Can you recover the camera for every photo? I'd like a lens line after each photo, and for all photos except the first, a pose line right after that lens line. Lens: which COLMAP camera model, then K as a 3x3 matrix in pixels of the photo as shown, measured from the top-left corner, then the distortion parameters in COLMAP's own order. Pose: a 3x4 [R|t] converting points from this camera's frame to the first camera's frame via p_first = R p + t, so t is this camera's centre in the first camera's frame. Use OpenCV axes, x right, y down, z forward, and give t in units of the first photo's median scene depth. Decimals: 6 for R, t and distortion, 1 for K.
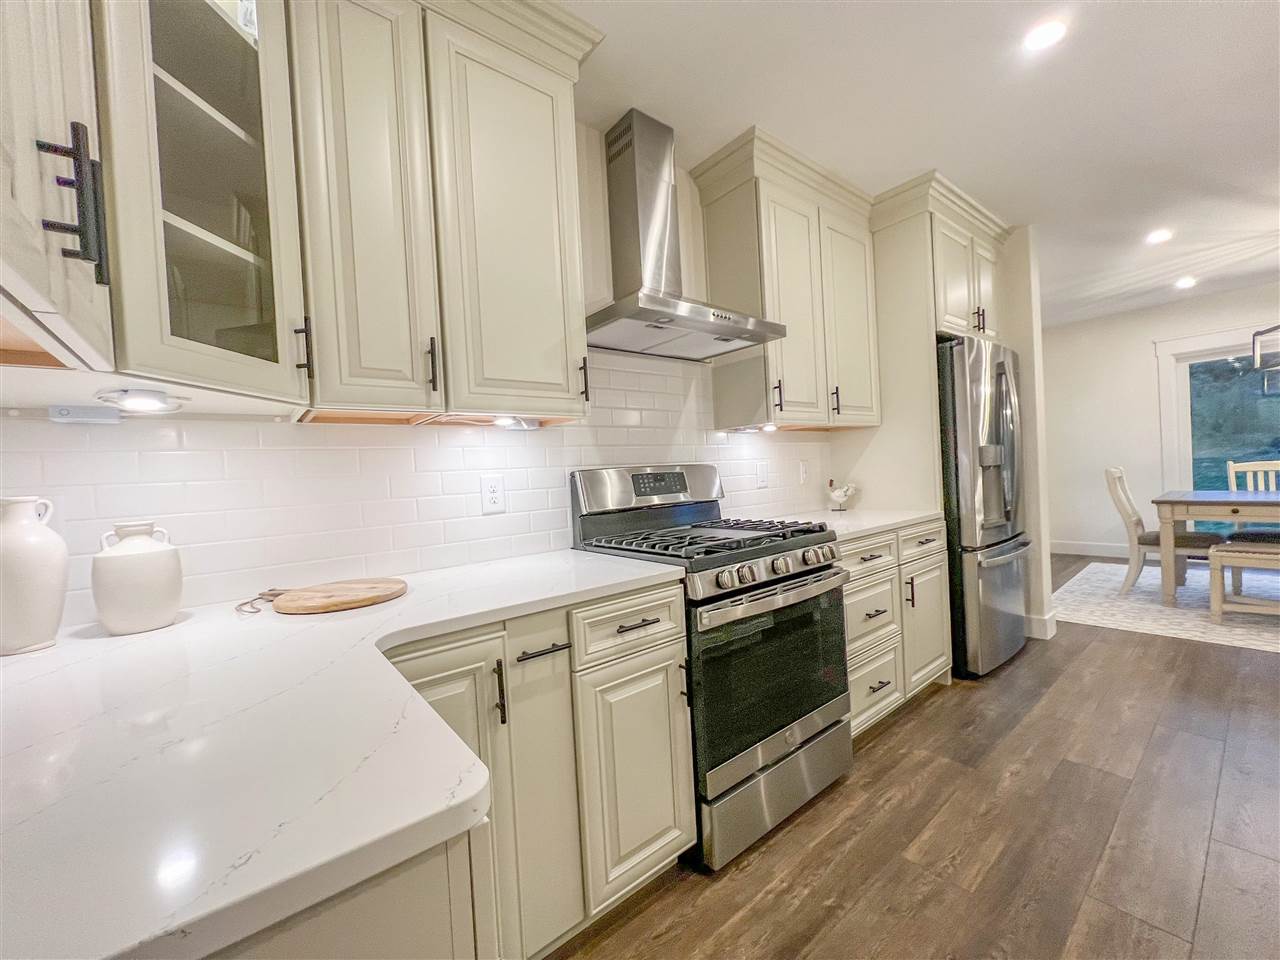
lens RADIAL K [[504.4, 0, 641.5], [0, 504.4, 483.3], [0, 0, 1]] dist [0.002987, 0.000372]
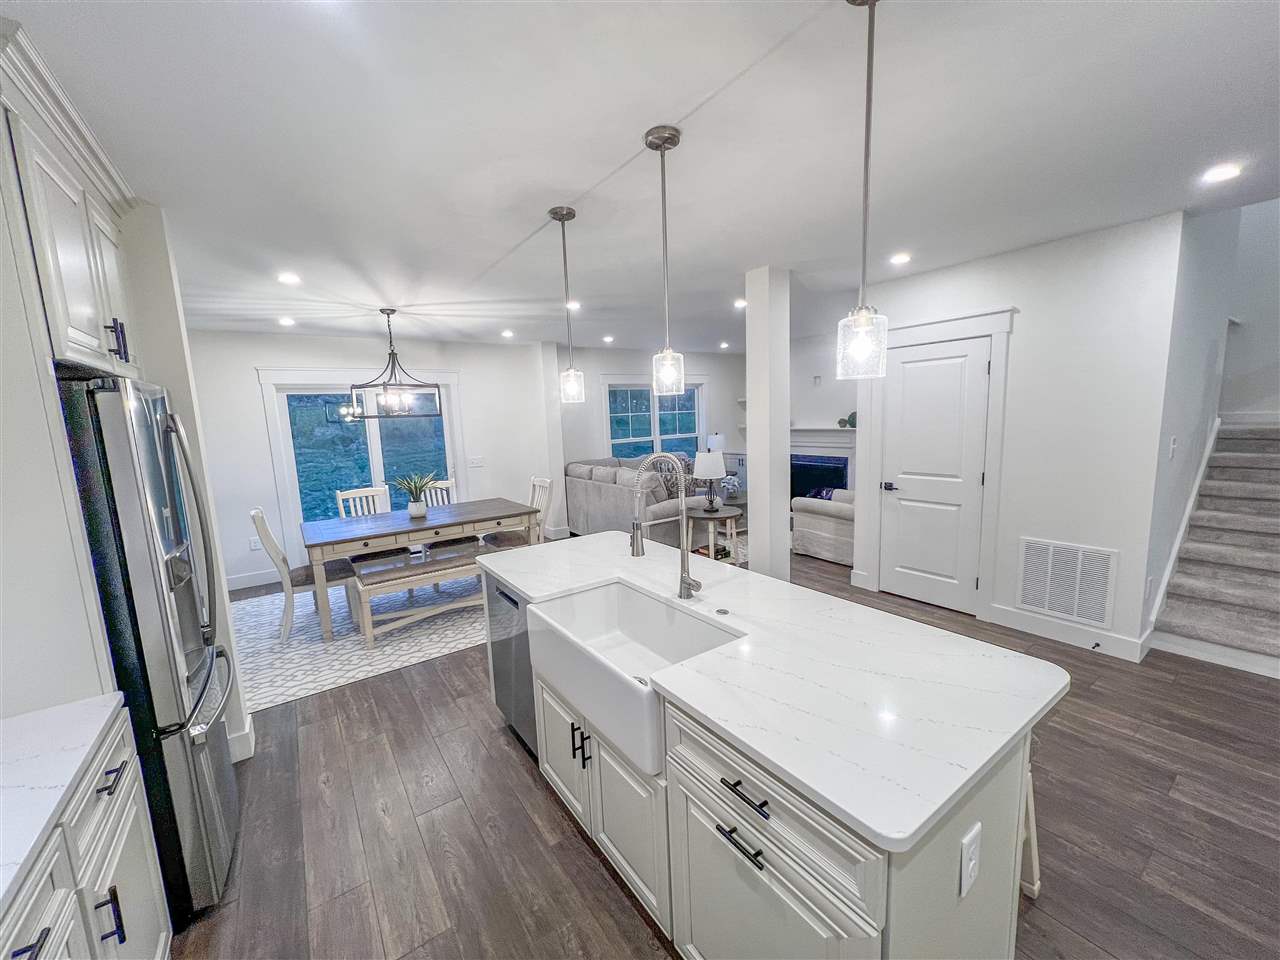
lens RADIAL K [[504.4, 0, 638.1], [0, 504.4, 483.3], [0, 0, 1]] dist [0.002987, 0.000372]
pose [[0.062604, -0.086189, 0.994310, 0.090065], [0.054974, 0.995049, 0.082792, -0.169270], [-0.996523, 0.049478, 0.067033, 0.348395]]
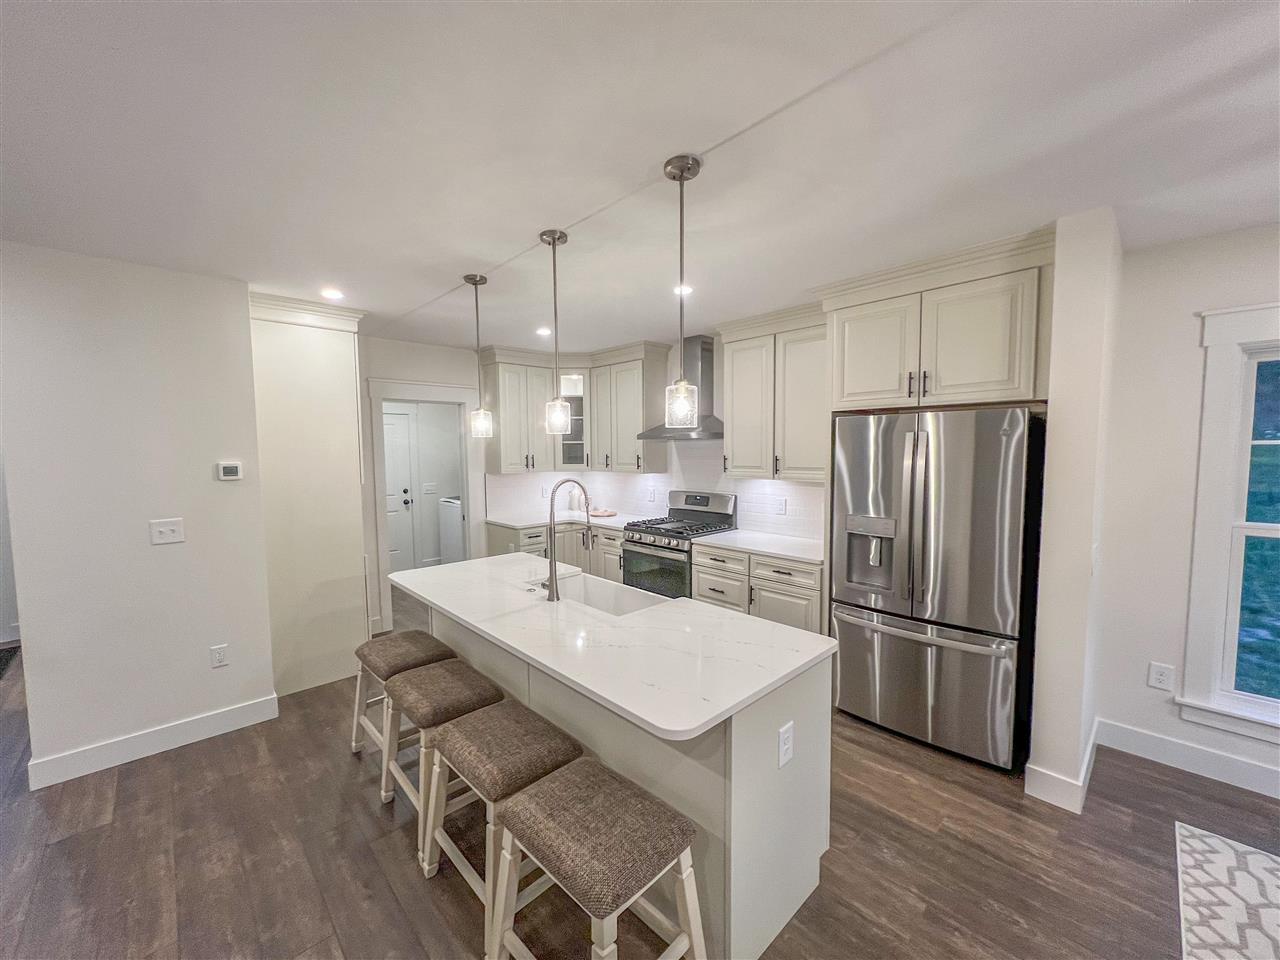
lens RADIAL K [[504.4, 0, 637.8], [0, 504.4, 488.3], [0, 0, 1]] dist [0.002987, 0.000372]
pose [[0.086806, 0.115888, -0.989462, 1.589589], [-0.034590, 0.992963, 0.113263, -0.214542], [0.995625, 0.024394, 0.090204, 0.406885]]
